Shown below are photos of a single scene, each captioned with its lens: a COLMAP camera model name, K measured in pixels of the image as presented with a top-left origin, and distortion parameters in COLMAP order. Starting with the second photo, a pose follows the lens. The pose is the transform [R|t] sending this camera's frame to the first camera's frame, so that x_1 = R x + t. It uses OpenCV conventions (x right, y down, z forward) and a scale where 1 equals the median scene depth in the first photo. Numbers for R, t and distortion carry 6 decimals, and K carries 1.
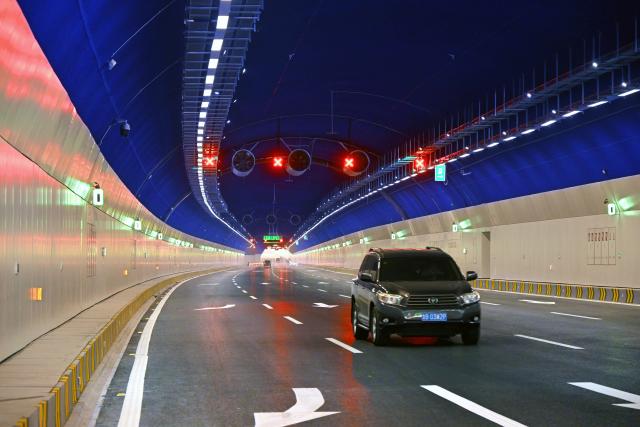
lens RADIAL K [[419.6, 0, 320.0], [0, 419.6, 213.5], [0, 0, 1]] dist [0.010473, -0.024290]
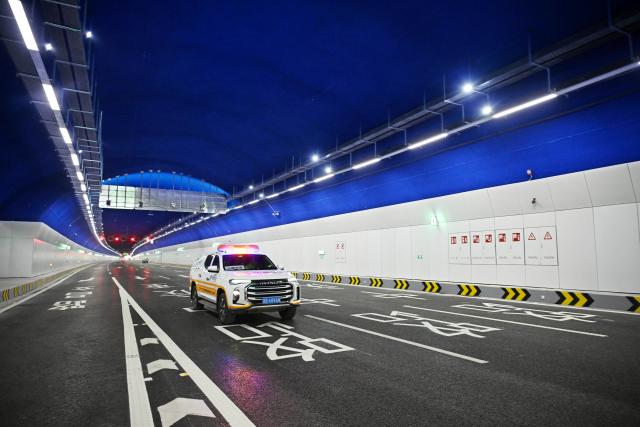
lens RADIAL K [[419.6, 0, 320.0], [0, 419.6, 213.5], [0, 0, 1]] dist [0.010473, -0.024290]
pose [[0.977203, 0.012724, 0.211923, 0.379207], [-0.012389, 0.999919, -0.002907, -0.142048], [-0.211943, 0.000215, 0.977282, -1.374481]]
